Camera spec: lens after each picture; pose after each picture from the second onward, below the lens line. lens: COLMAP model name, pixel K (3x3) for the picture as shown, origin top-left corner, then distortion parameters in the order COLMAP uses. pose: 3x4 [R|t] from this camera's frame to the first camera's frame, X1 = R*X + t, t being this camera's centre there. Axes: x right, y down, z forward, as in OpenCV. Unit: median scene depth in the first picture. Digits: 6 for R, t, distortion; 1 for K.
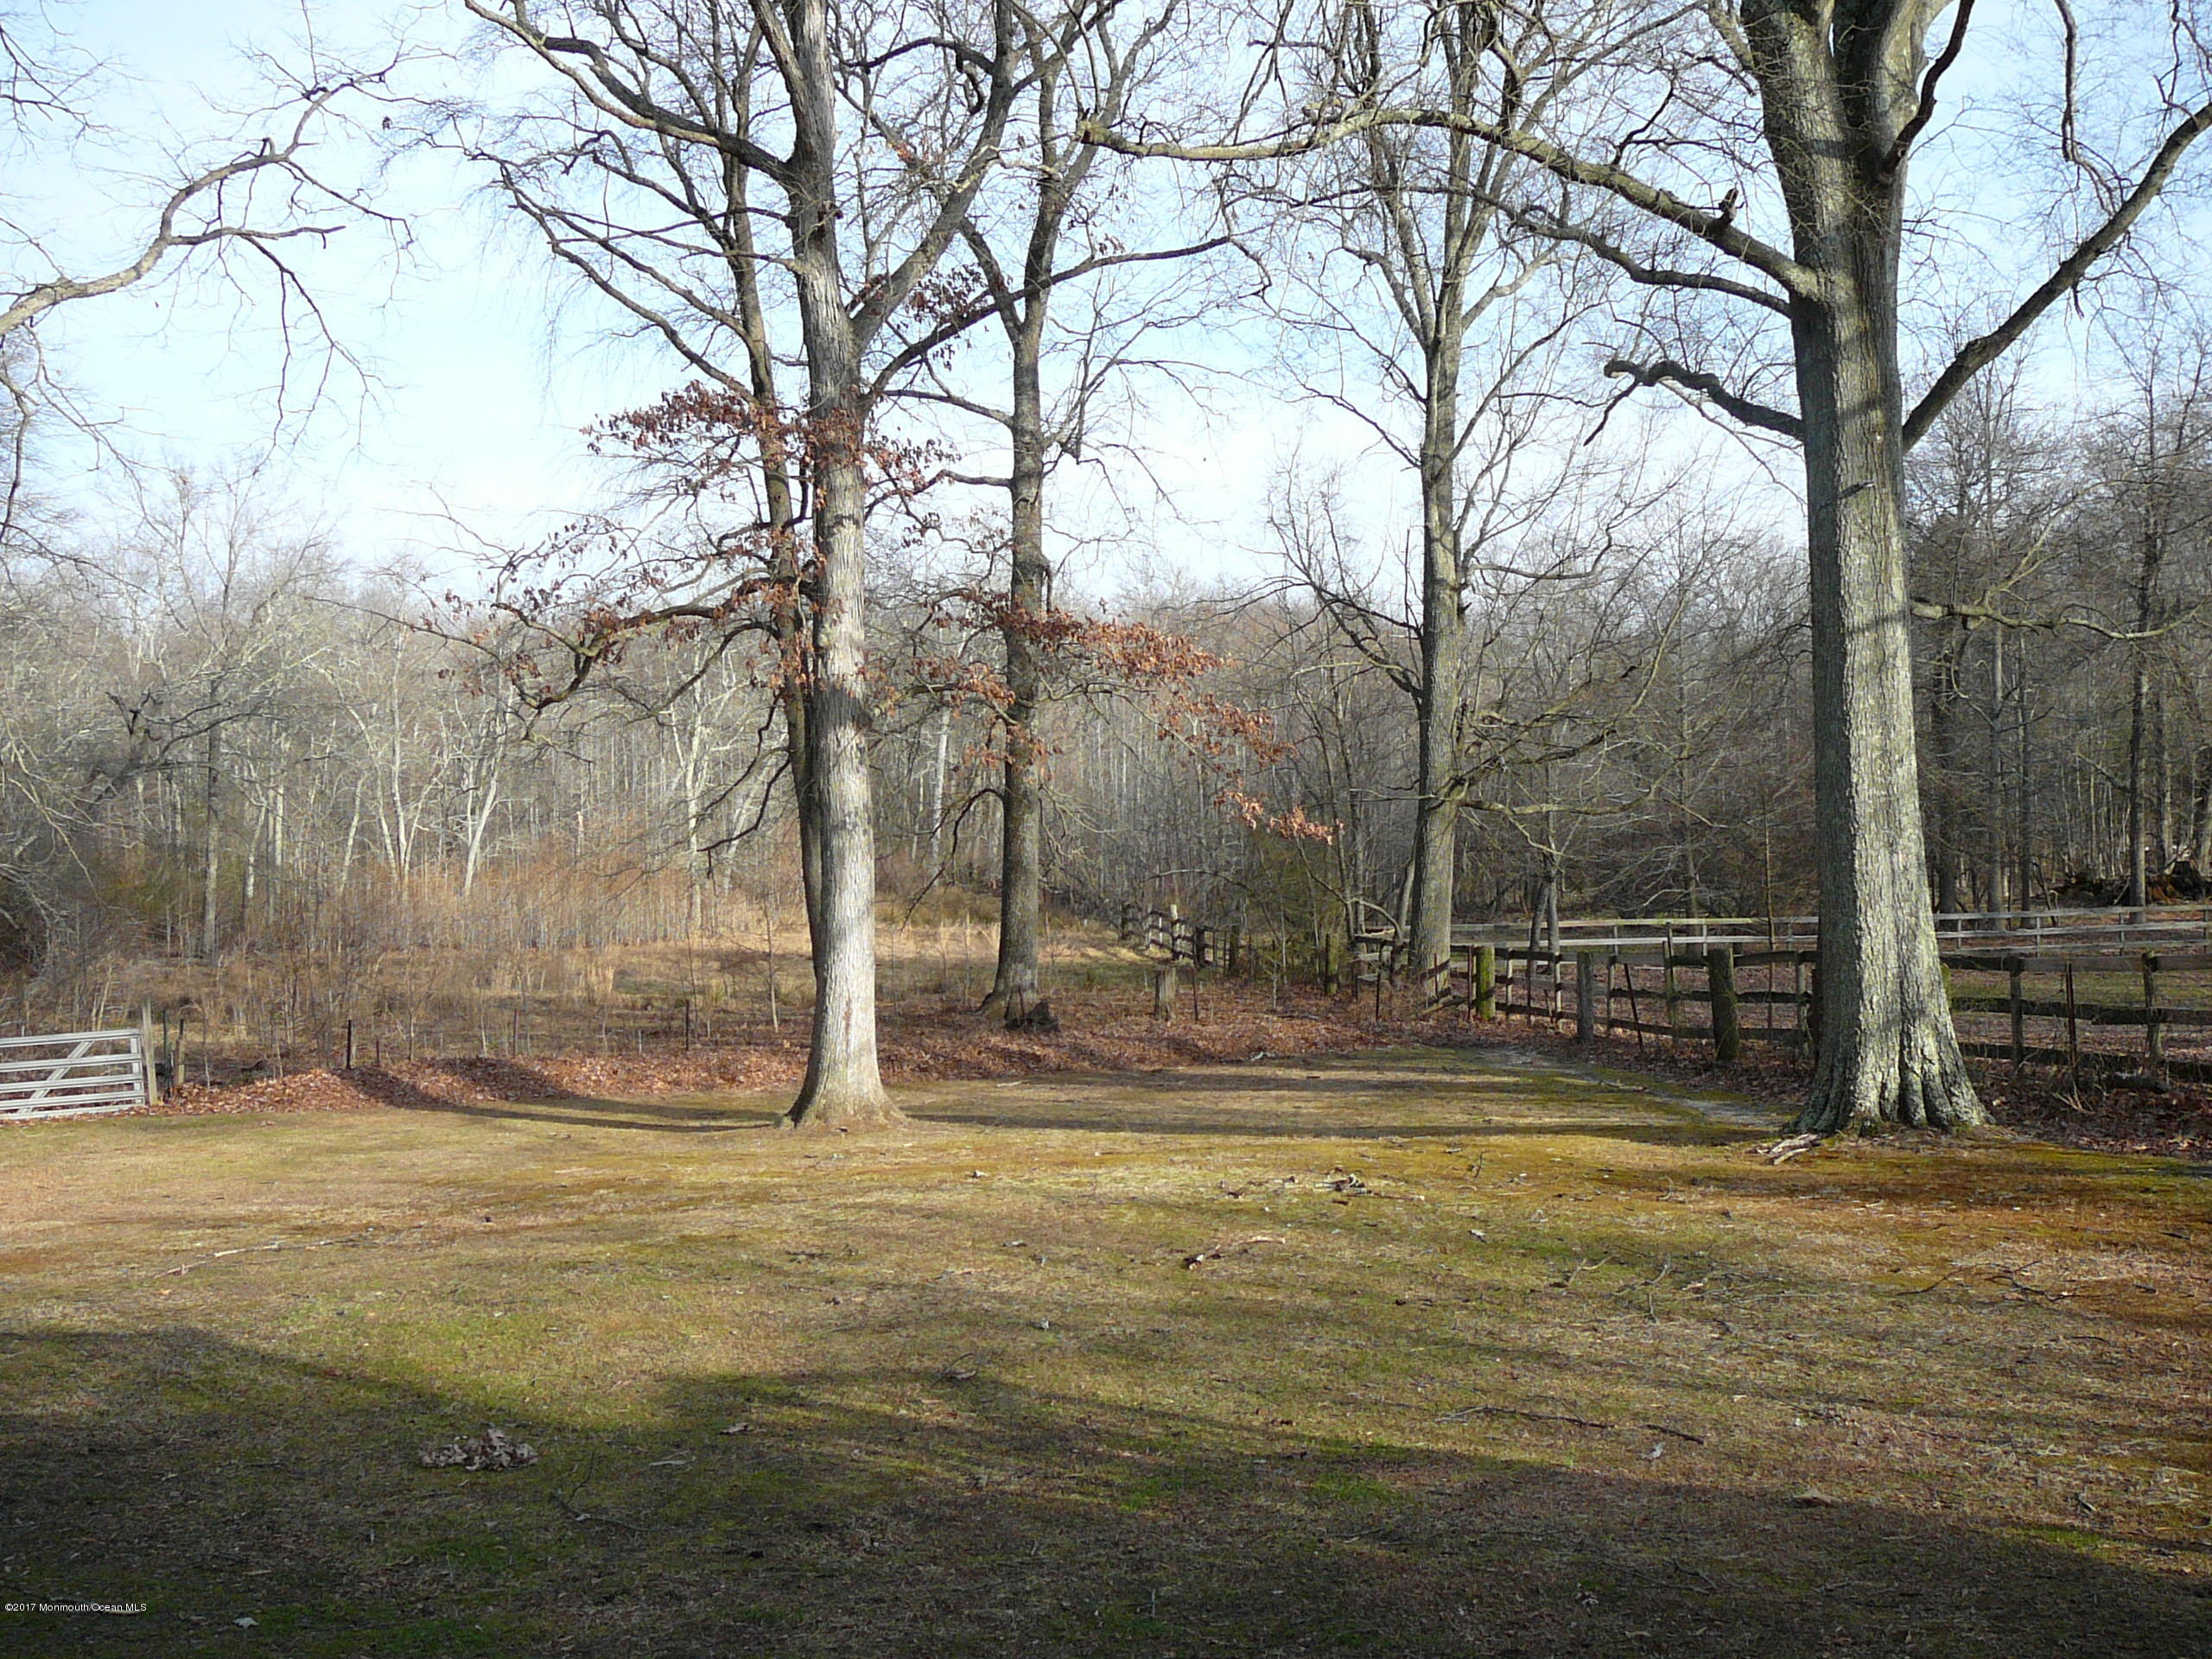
lens RADIAL K [[2251.8, 0, 1102.5], [0, 2251.8, 849.1], [0, 0, 1]] dist [-0.102203, 0.158708]
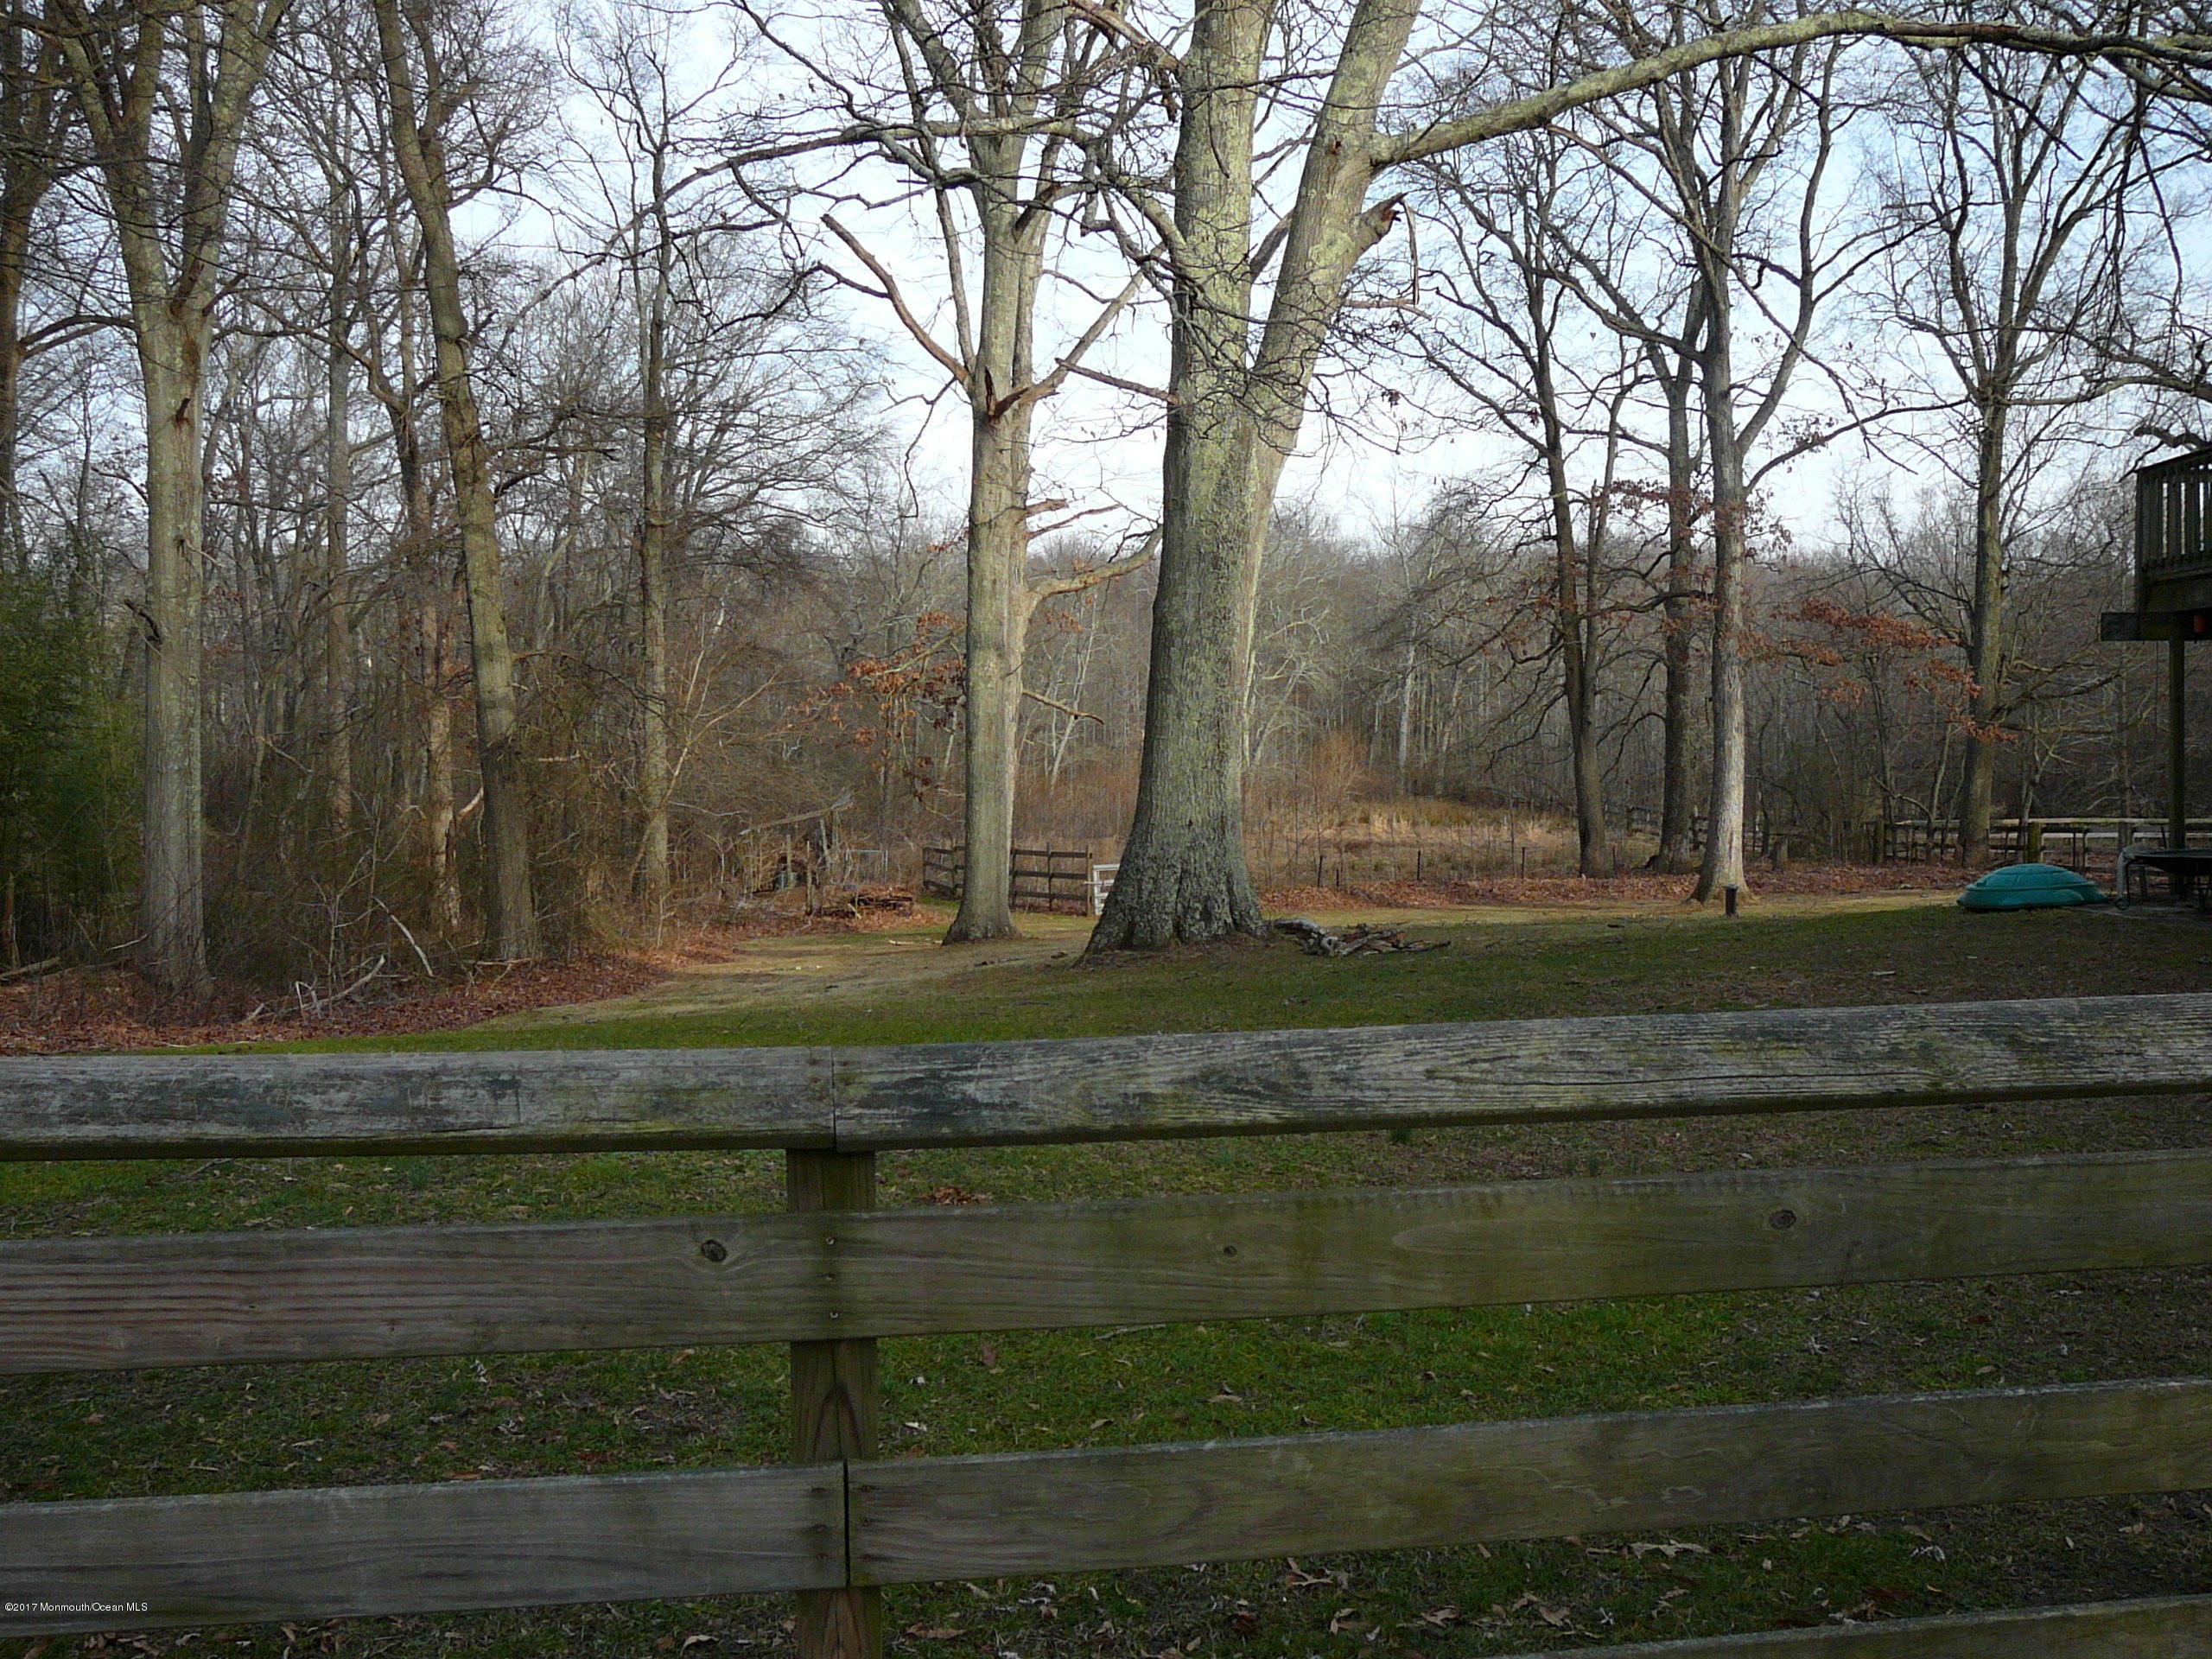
lens RADIAL K [[2249.7, 0, 1101.3], [0, 2249.7, 857.5], [0, 0, 1]] dist [-0.143590, 0.240198]
pose [[0.991445, 0.010875, -0.130069, -0.317917], [-0.005993, 0.999265, 0.037872, 0.019830], [0.130385, -0.036768, 0.990781, -0.664255]]
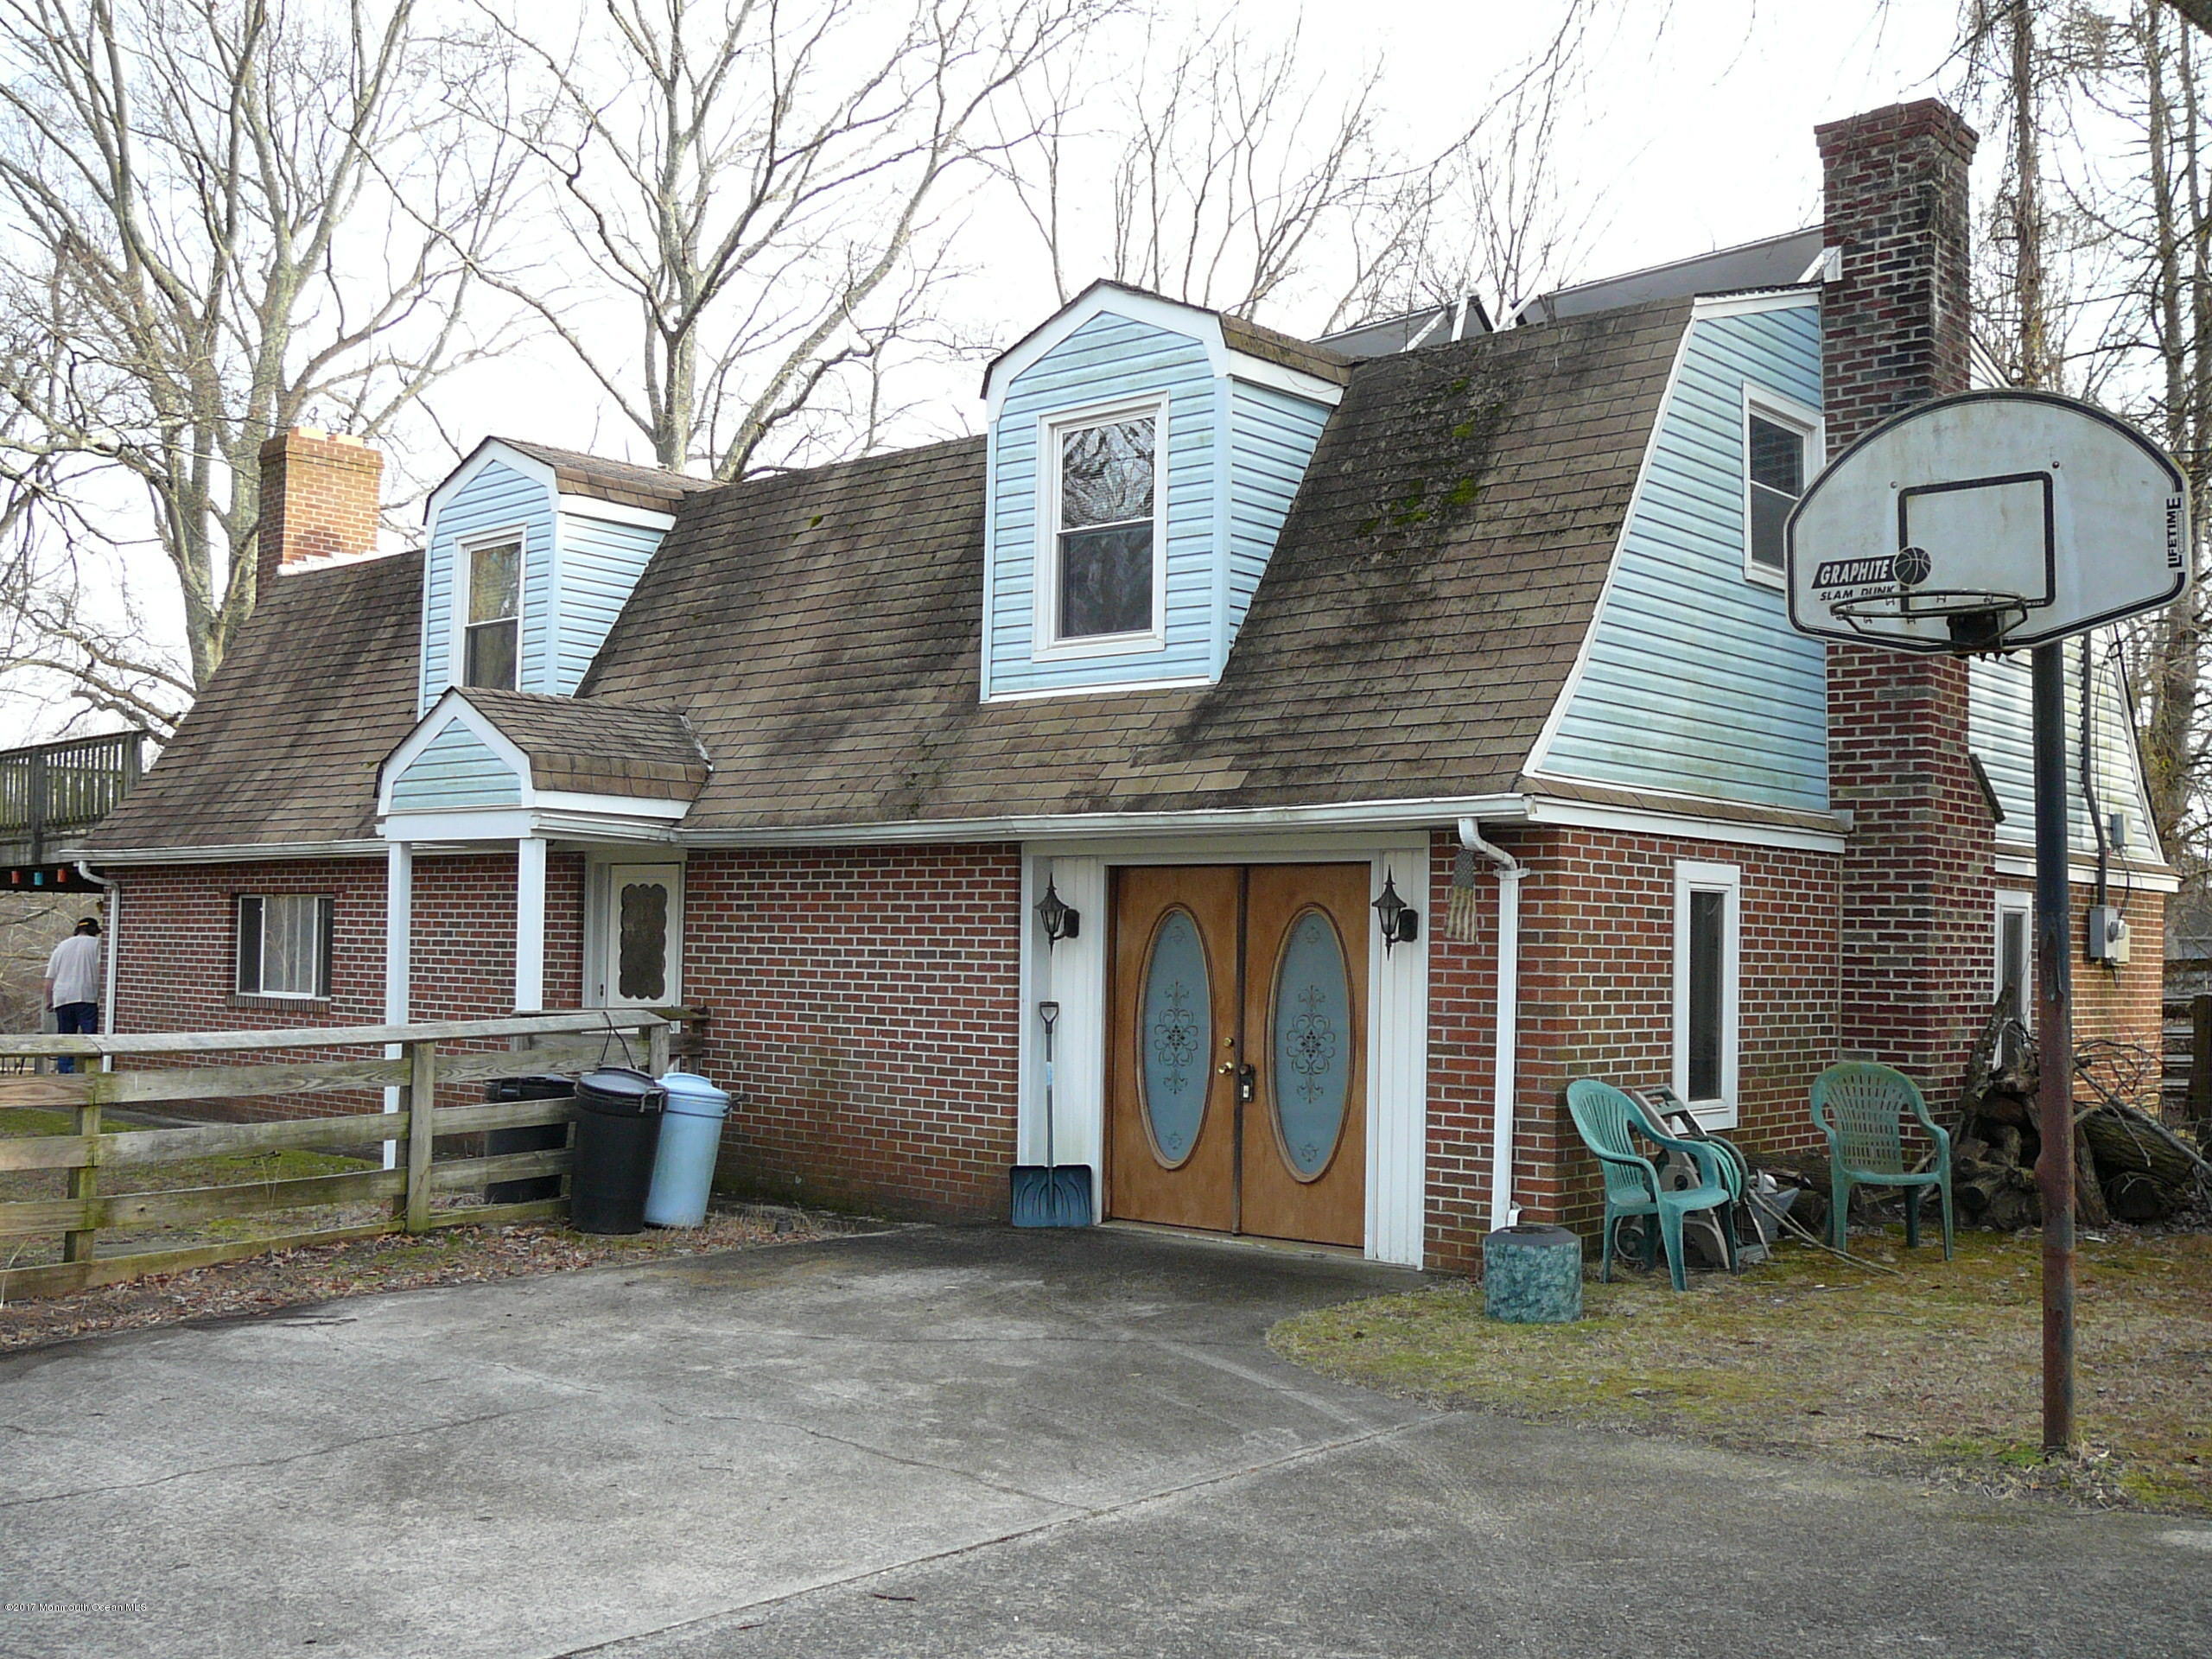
lens RADIAL K [[2243.0, 0, 1098.1], [0, 2243.0, 838.5], [0, 0, 1]] dist [-0.111375, 0.184362]
pose [[0.755708, 0.063162, 0.651856, -0.323690], [-0.012923, 0.996583, -0.081582, 0.023647], [-0.654781, 0.053228, 0.753942, -0.911987]]
